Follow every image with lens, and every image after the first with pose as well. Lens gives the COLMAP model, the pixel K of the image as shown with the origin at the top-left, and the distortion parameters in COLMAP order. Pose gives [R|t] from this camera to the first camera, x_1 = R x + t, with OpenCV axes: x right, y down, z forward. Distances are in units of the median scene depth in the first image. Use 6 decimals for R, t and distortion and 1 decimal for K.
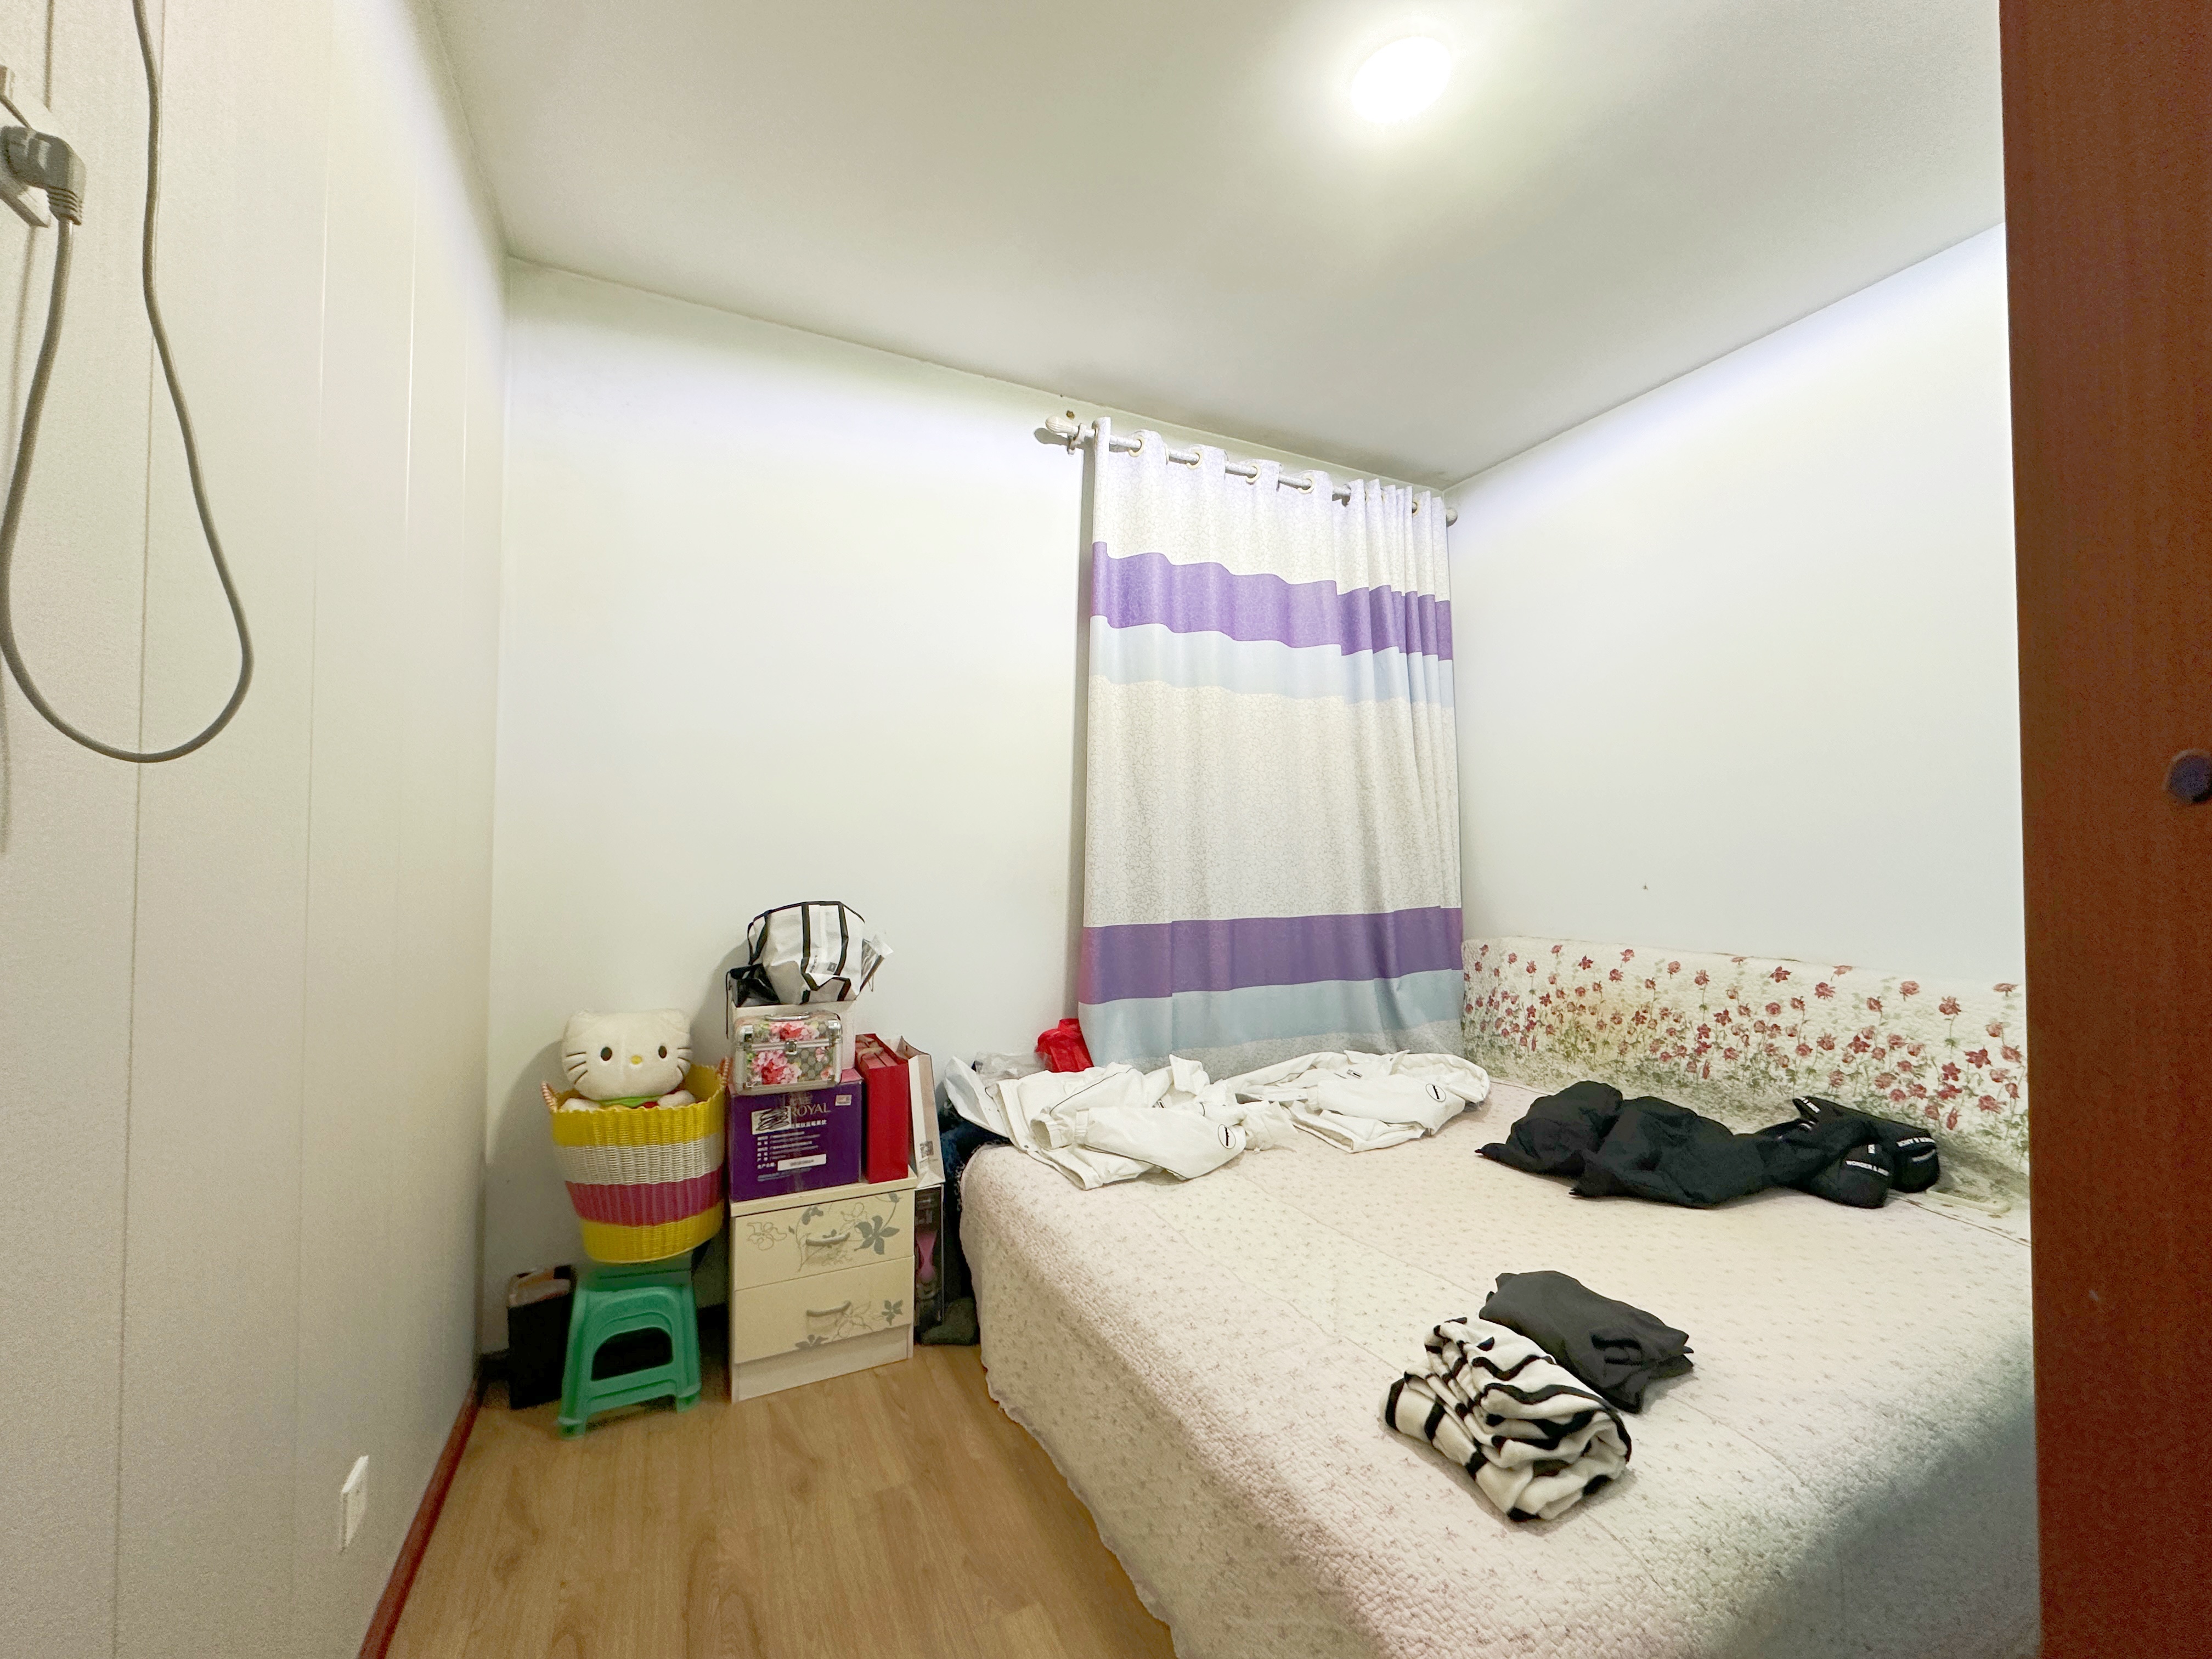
lens RADIAL K [[879.2, 0, 1106.0], [0, 879.2, 829.5], [0, 0, 1]] dist [0.001269, 0.000125]
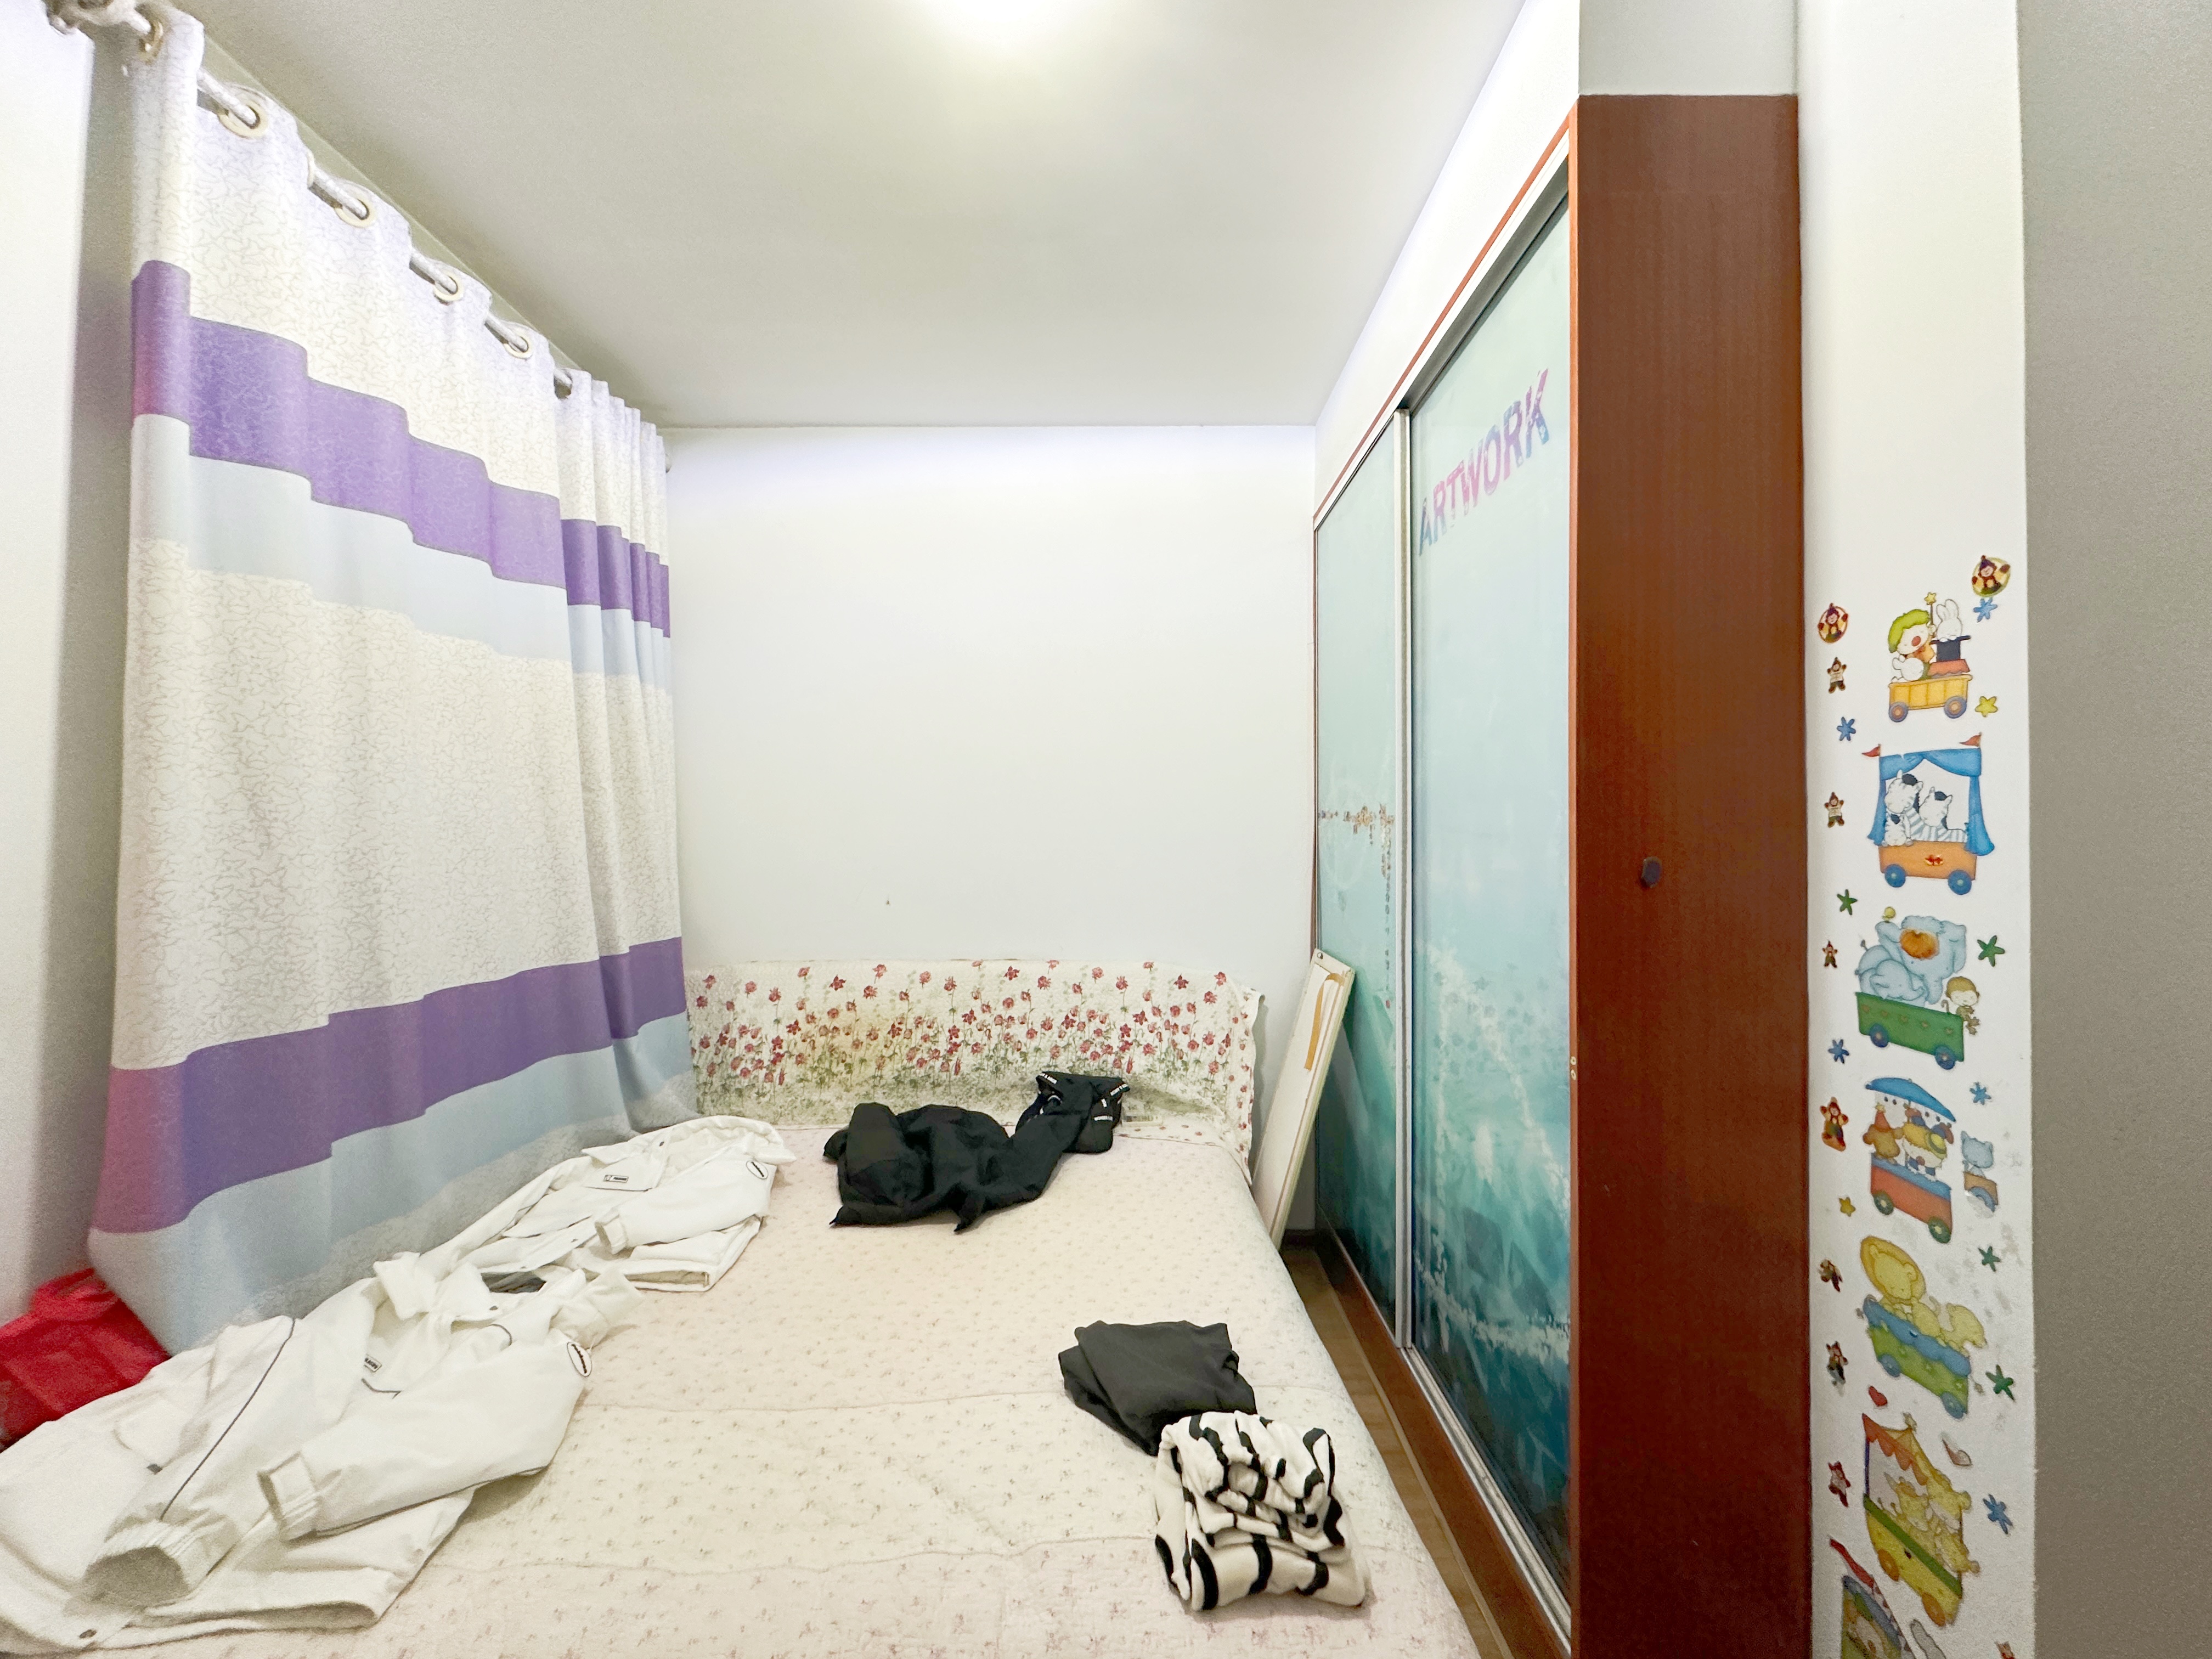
lens RADIAL K [[879.2, 0, 1106.0], [0, 879.2, 829.5], [0, 0, 1]] dist [0.001269, 0.000125]
pose [[0.442635, 0.007811, 0.896668, -0.211022], [-0.025761, 0.999660, 0.004009, -0.032261], [-0.896332, -0.024874, 0.442685, 0.317234]]
